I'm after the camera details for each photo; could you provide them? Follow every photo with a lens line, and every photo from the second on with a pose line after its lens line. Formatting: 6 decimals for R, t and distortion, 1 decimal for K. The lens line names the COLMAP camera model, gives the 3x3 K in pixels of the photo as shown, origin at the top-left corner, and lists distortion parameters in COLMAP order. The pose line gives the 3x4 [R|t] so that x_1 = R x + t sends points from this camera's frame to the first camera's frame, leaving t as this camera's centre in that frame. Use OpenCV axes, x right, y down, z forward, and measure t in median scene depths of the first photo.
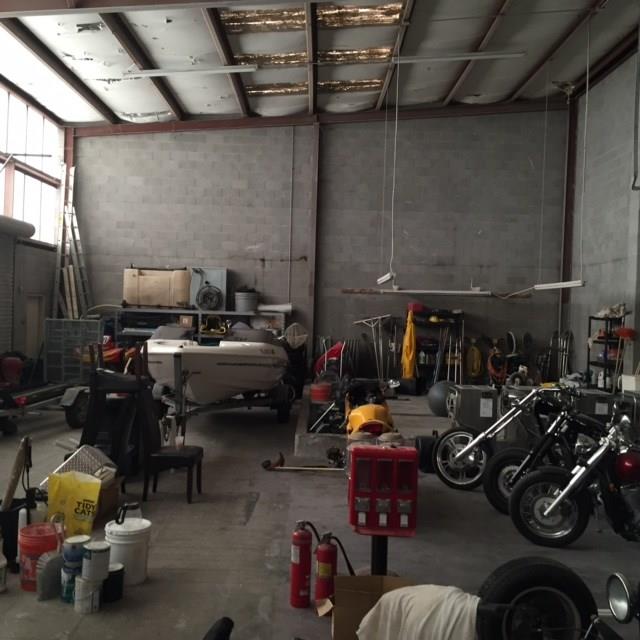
lens RADIAL K [[730.7, 0, 315.6], [0, 730.7, 336.6], [0, 0, 1]] dist [0.055208, 0.000000]
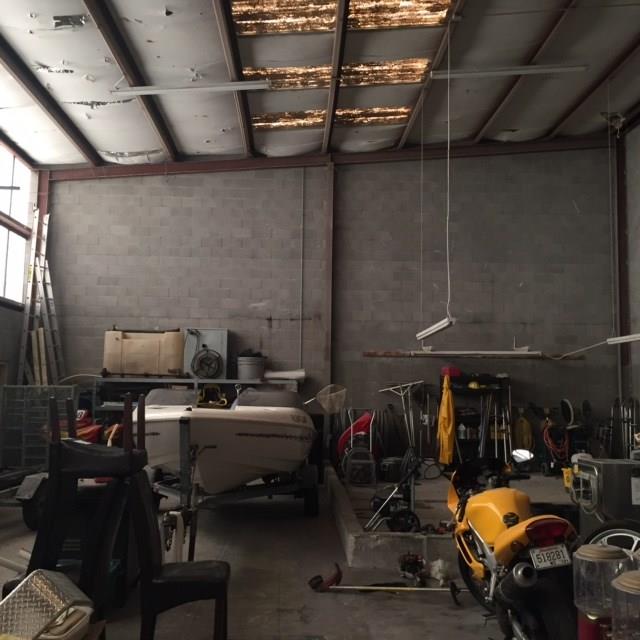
lens RADIAL K [[730.7, 0, 315.7], [0, 730.7, 332.0], [0, 0, 1]] dist [0.055208, 0.000000]
pose [[0.999481, -0.012734, 0.029590, -0.044729], [0.016266, 0.992352, -0.122367, 0.015353], [-0.027806, 0.122785, 0.992044, 0.158921]]
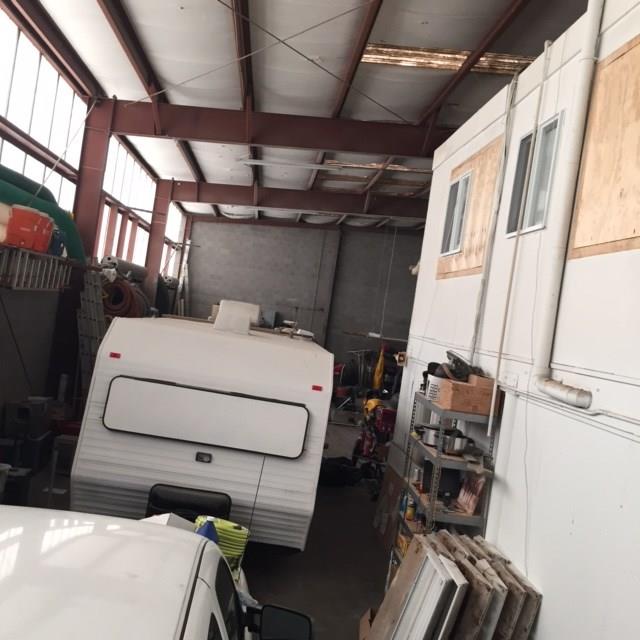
lens RADIAL K [[730.7, 0, 330.3], [0, 730.7, 311.1], [0, 0, 1]] dist [0.055208, 0.000000]
pose [[0.989261, 0.113860, 0.091640, -0.150311], [-0.110468, 0.993022, -0.041289, -0.039198], [-0.095701, 0.030722, 0.994936, -0.648655]]
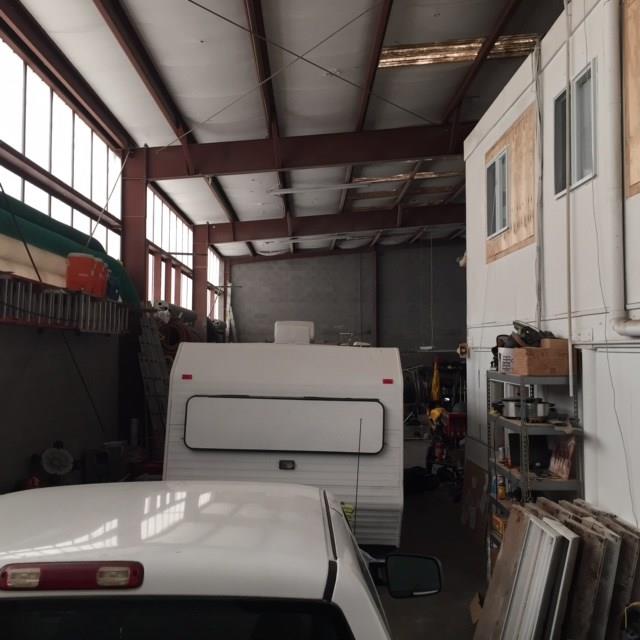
lens RADIAL K [[730.7, 0, 328.7], [0, 730.7, 315.7], [0, 0, 1]] dist [0.055208, 0.000000]
pose [[0.998929, -0.031486, 0.033909, -0.164323], [0.034284, 0.995759, -0.085375, -0.007237], [-0.031077, 0.086446, 0.995772, -0.649544]]
